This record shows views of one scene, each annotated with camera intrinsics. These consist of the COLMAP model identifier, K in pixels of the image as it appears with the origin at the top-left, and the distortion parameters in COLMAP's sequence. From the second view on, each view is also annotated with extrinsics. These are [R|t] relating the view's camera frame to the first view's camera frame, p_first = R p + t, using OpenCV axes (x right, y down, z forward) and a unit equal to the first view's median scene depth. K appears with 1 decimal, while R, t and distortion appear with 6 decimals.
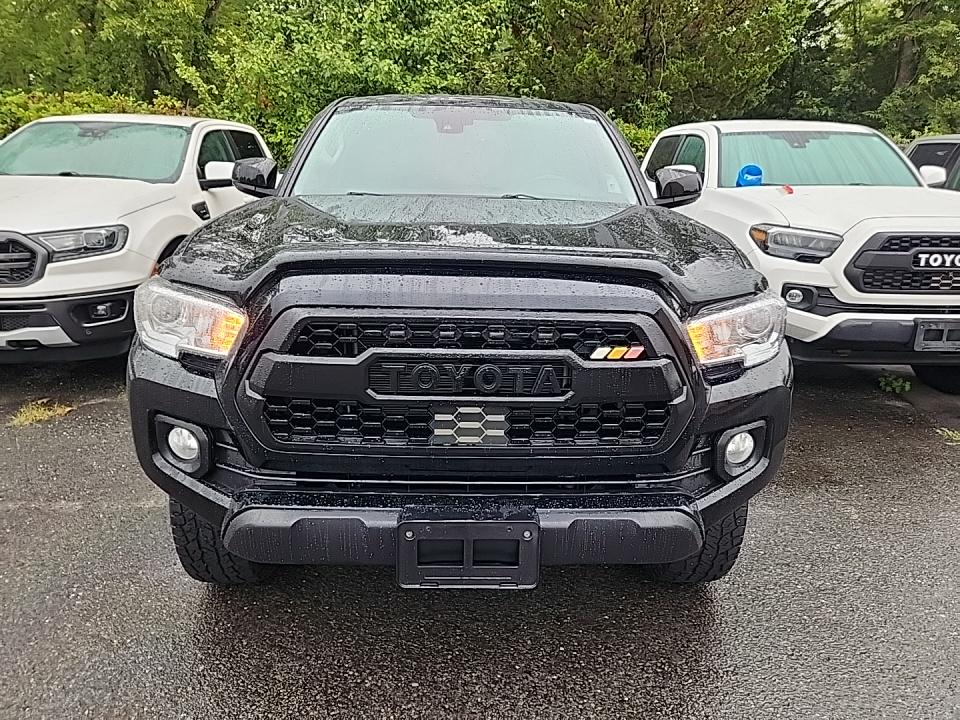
lens RADIAL K [[646.2, 0, 480.0], [0, 646.2, 360.0], [0, 0, 1]] dist [0.091924, -0.084786]
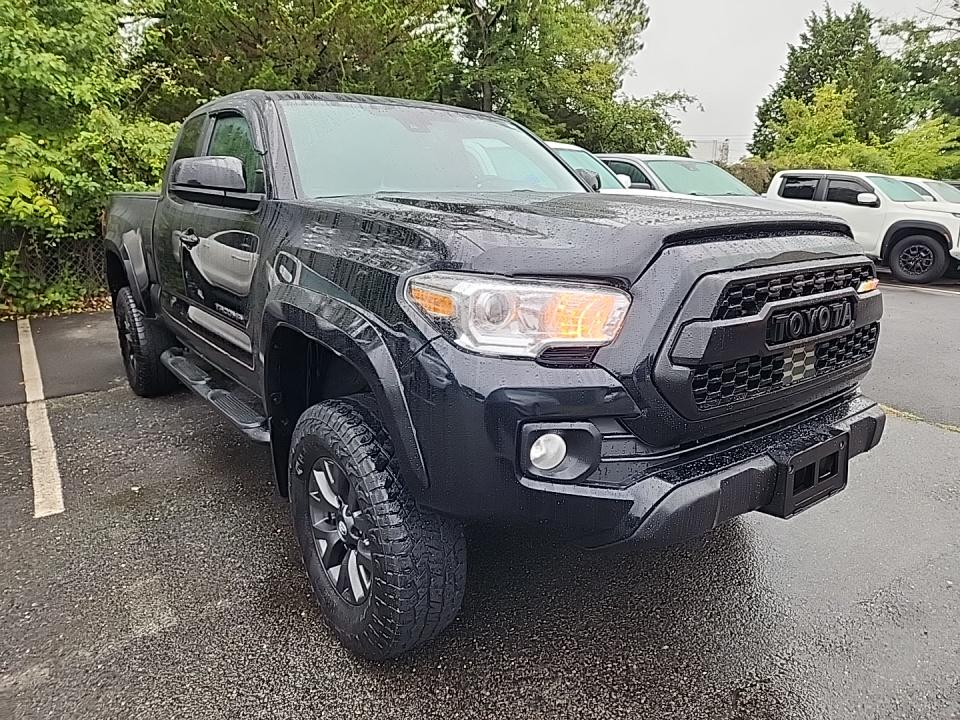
lens RADIAL K [[646.2, 0, 480.0], [0, 646.2, 360.0], [0, 0, 1]] dist [0.091924, -0.084786]
pose [[0.824386, -0.168172, 0.540468, -1.123453], [0.185759, 0.982342, 0.022322, -0.037463], [-0.534678, 0.081995, 0.841069, 0.328833]]
